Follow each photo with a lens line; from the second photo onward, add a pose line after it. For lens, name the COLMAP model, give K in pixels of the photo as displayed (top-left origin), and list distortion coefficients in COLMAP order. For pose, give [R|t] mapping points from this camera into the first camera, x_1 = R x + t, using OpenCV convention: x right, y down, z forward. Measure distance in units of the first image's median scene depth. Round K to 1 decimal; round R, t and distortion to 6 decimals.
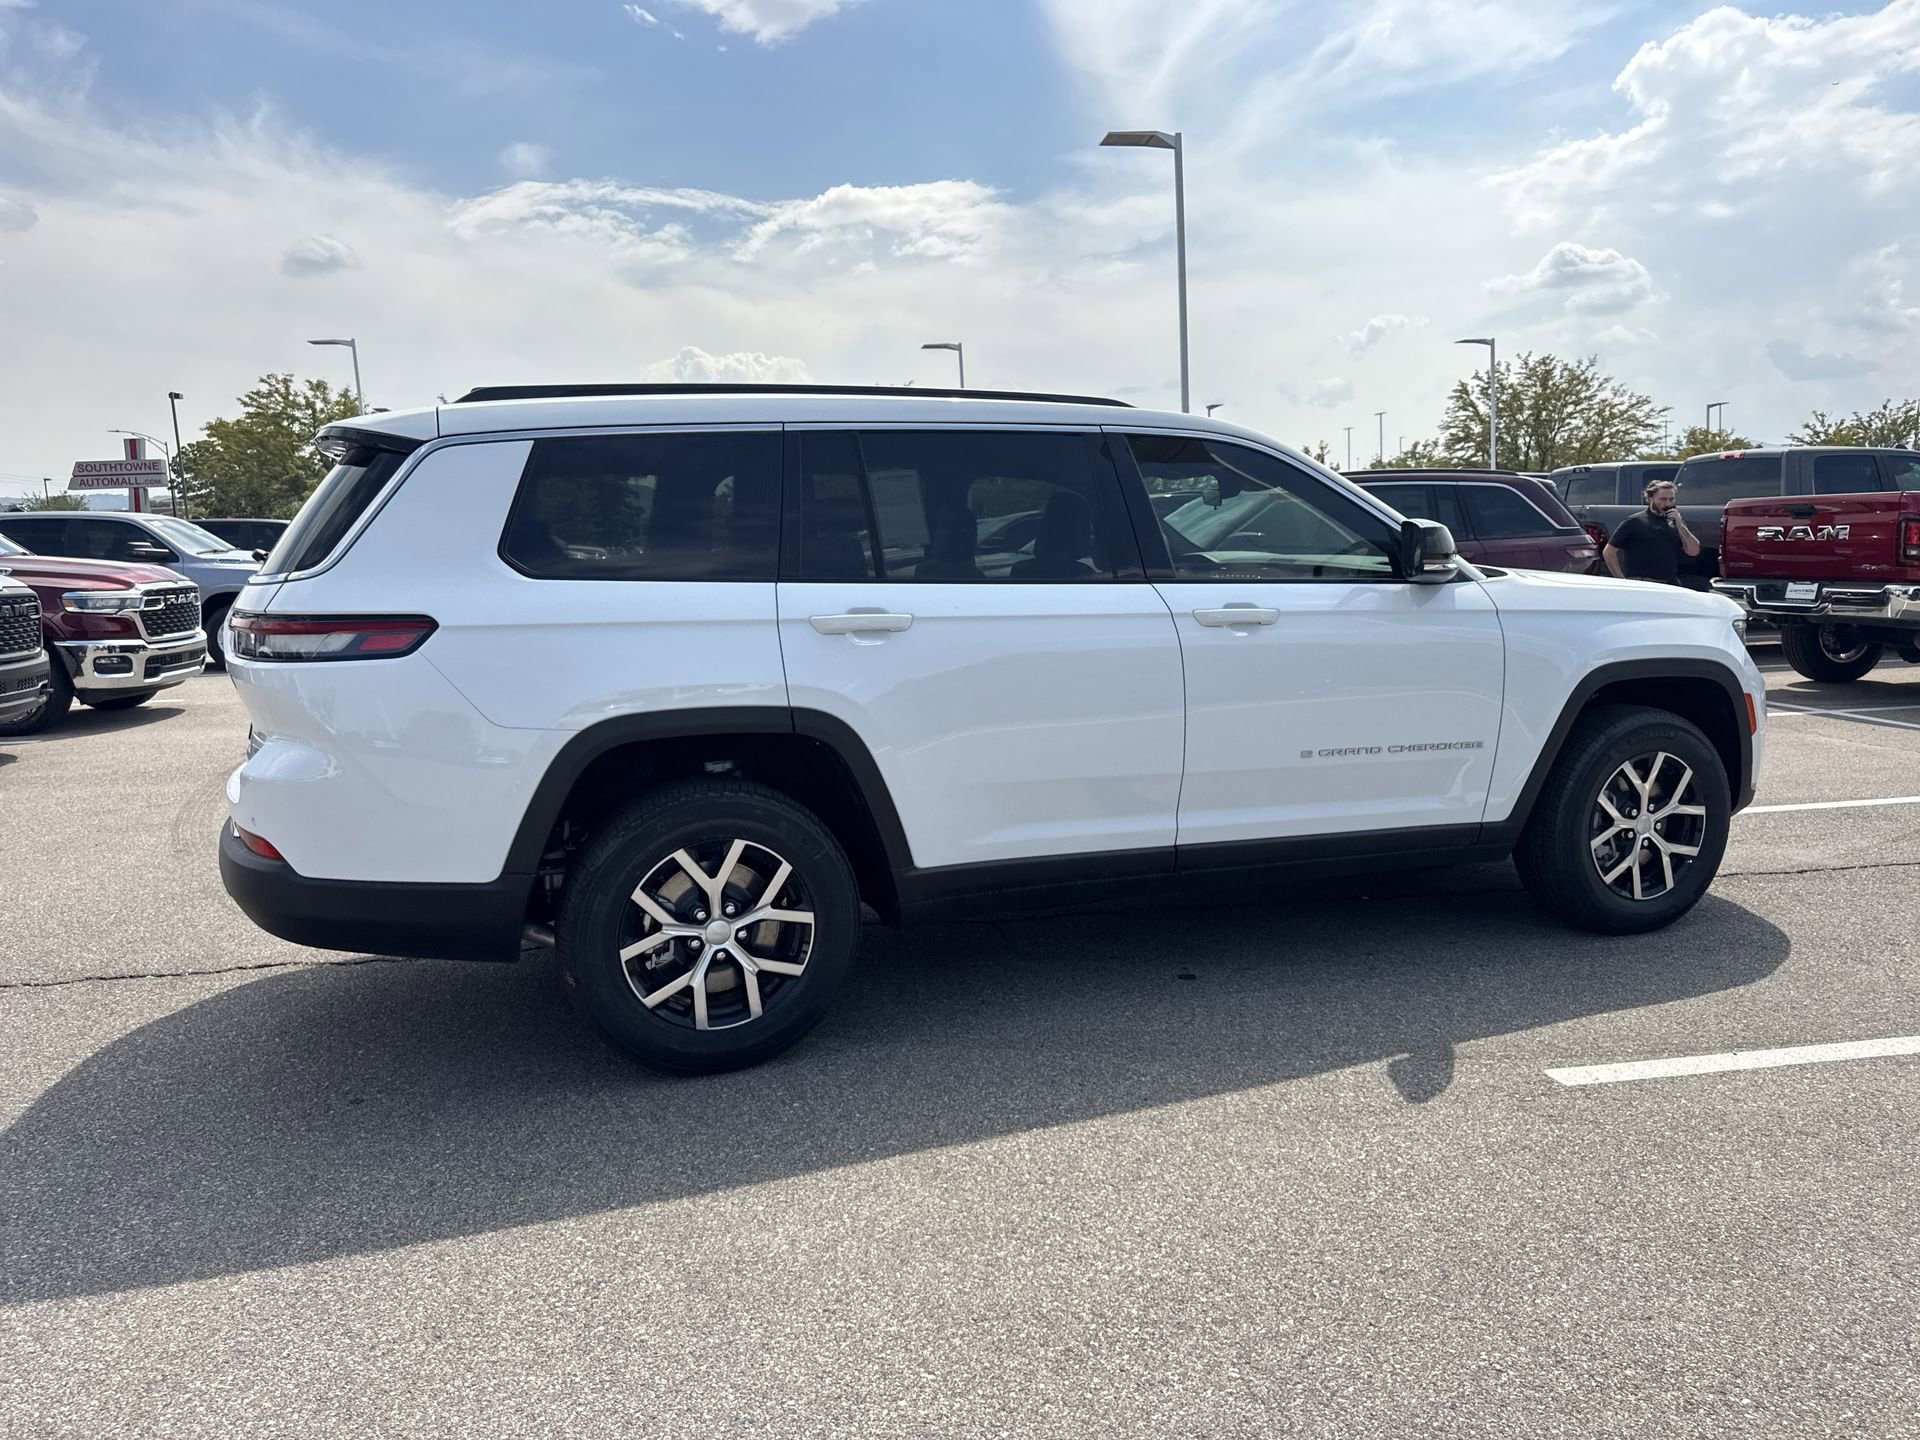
lens RADIAL K [[1447.6, 0, 983.8], [0, 1447.6, 716.9], [0, 0, 1]] dist [-0.000560, -0.008321]
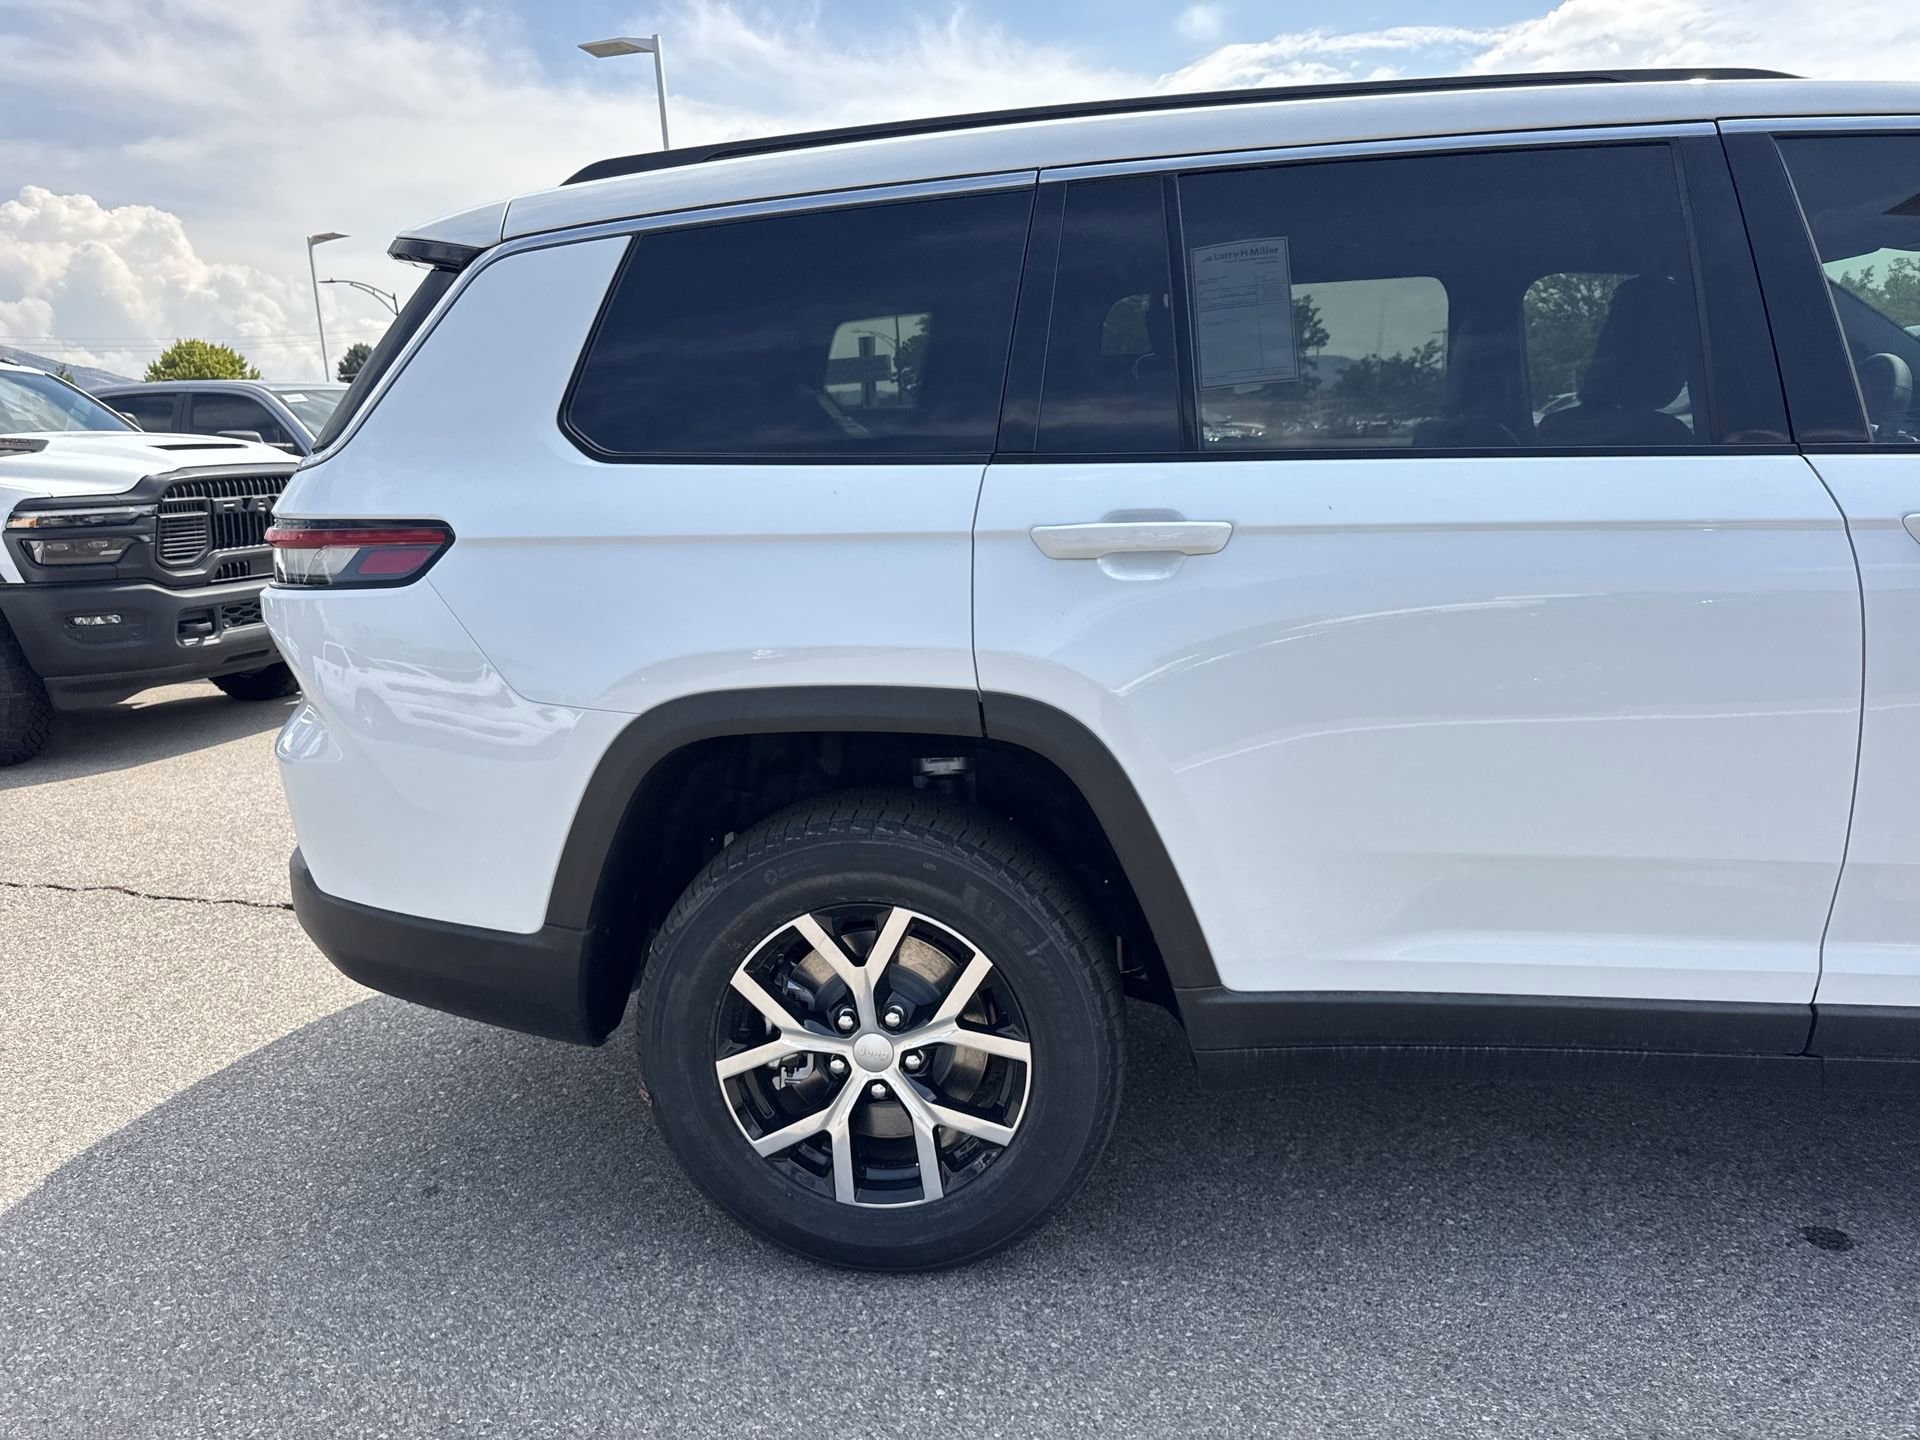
lens RADIAL K [[1388.9, 0, 955.1], [0, 1388.9, 688.6], [0, 0, 1]] dist [-0.002477, 0.002316]
pose [[0.871188, 0.065925, -0.486503, 0.117537], [-0.031741, 0.996433, 0.078185, -0.048404], [0.489923, -0.052672, 0.870173, 0.522699]]
